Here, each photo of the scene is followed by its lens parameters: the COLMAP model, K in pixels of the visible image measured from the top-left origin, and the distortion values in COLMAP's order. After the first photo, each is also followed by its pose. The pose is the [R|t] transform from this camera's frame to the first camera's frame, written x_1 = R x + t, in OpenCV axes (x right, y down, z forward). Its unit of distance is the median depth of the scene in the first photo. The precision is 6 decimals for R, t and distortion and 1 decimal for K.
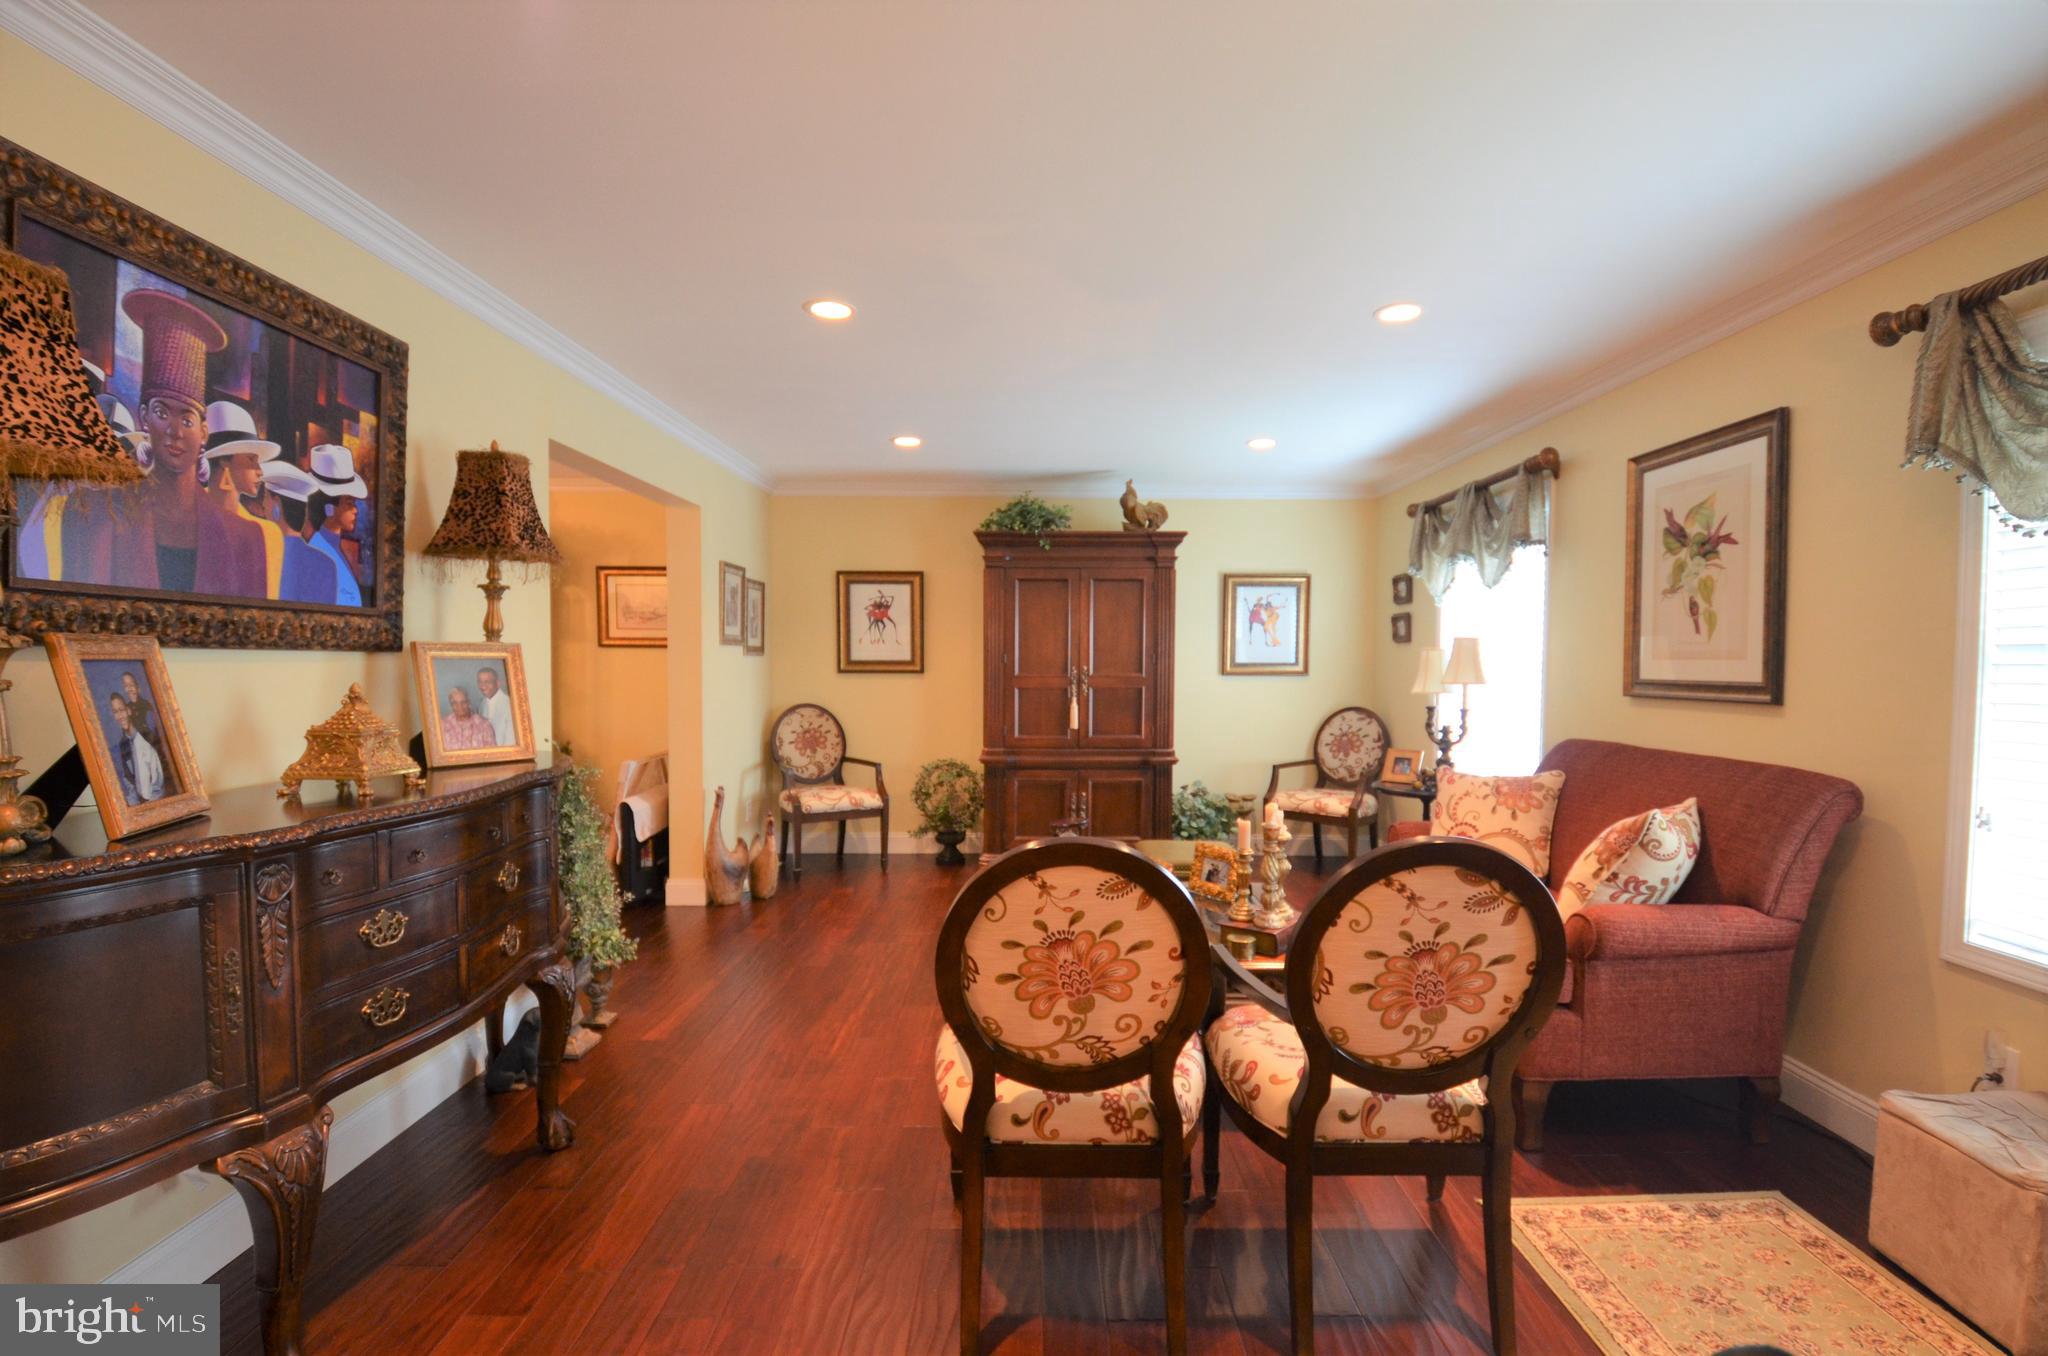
lens RADIAL K [[953.7, 0, 1024.0], [0, 953.7, 678.0], [0, 0, 1]] dist [0.022828, -0.026905]
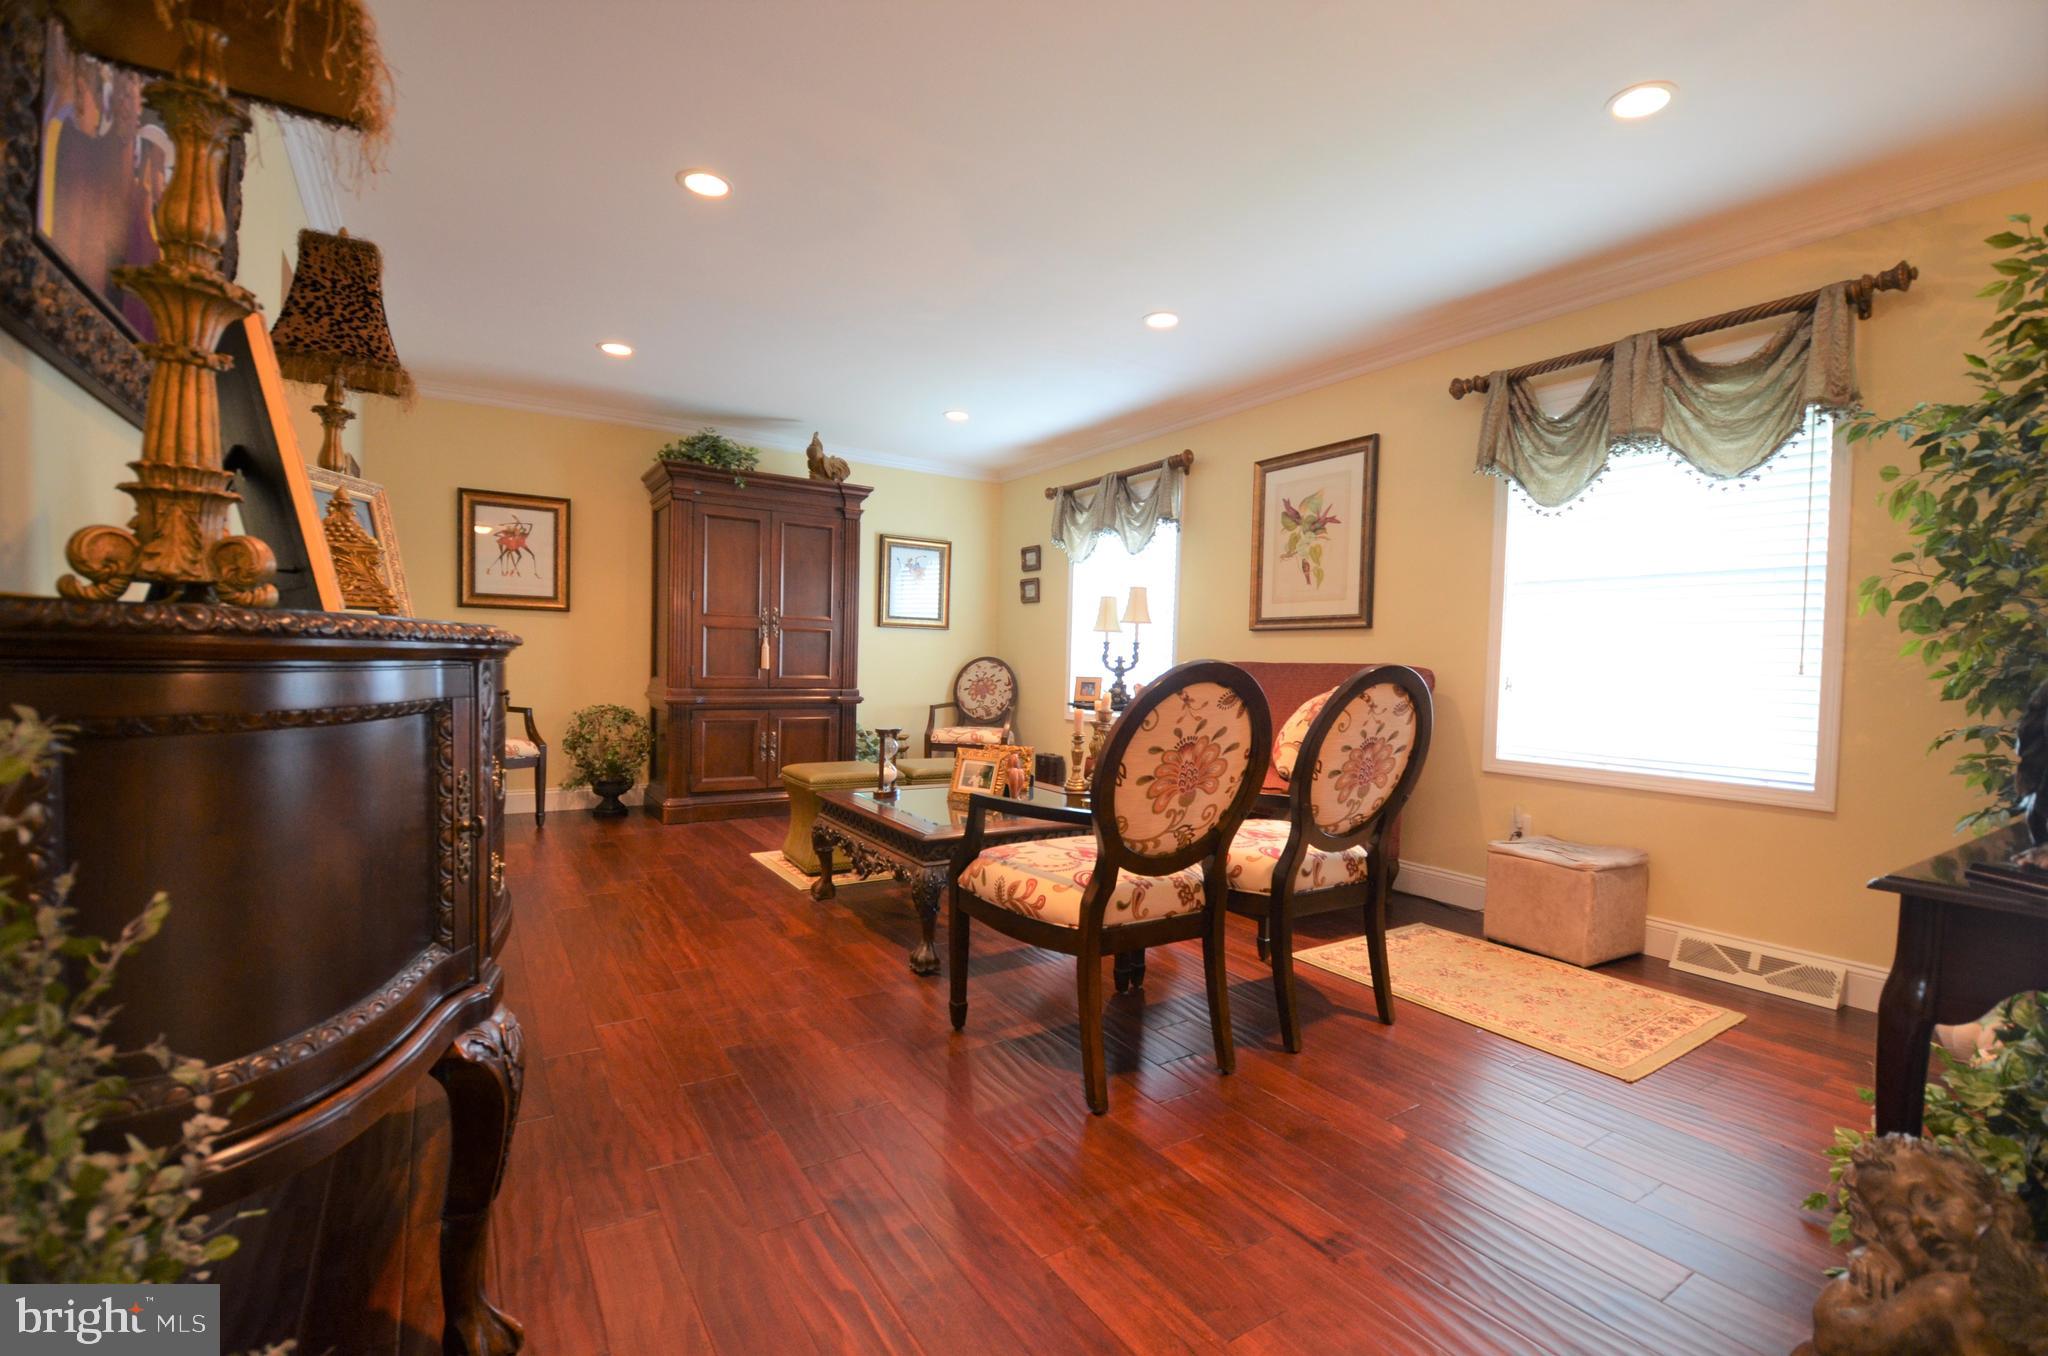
lens RADIAL K [[914.7, 0, 1024.0], [0, 914.7, 678.0], [0, 0, 1]] dist [0.024088, -0.000201]
pose [[0.838937, 0.008530, 0.544161, -0.330440], [-0.011541, 0.999931, 0.002118, 0.077006], [-0.544106, -0.008057, 0.838978, 0.043259]]
